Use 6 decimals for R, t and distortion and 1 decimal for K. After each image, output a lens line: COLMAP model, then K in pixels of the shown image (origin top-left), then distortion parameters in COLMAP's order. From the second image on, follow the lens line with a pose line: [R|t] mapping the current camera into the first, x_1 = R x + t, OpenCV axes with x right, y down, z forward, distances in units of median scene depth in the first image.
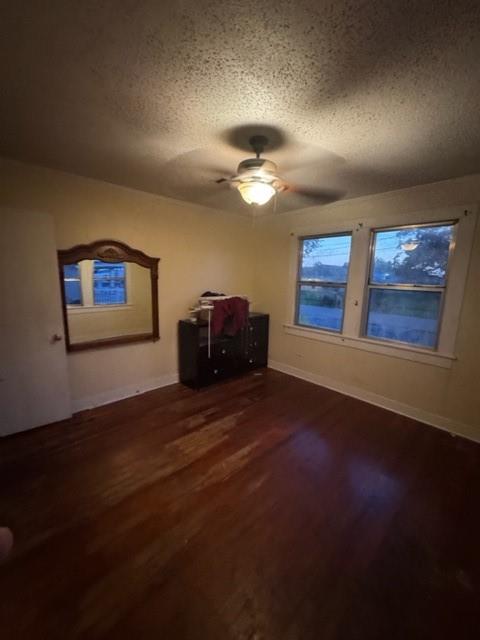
lens RADIAL K [[254.6, 0, 241.3], [0, 254.6, 316.6], [0, 0, 1]] dist [-0.002268, -0.000190]
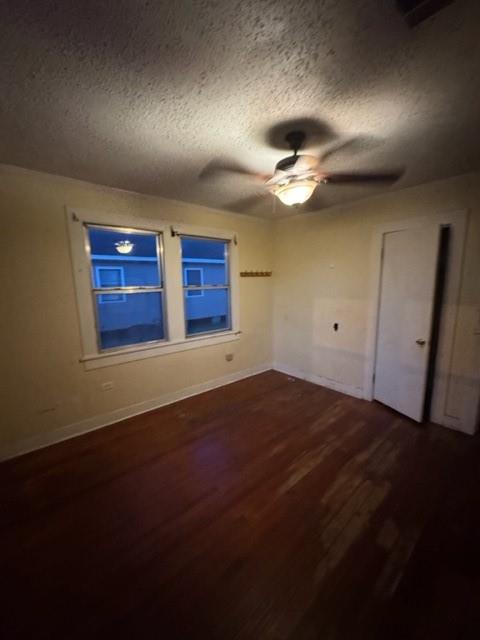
lens RADIAL K [[254.6, 0, 239.7], [0, 254.6, 321.0], [0, 0, 1]] dist [-0.002268, -0.000190]
pose [[-0.999148, -0.015798, 0.038125, 0.139021], [-0.003201, 0.950707, 0.310074, -0.211288], [-0.041144, 0.309688, -0.949948, 1.327978]]
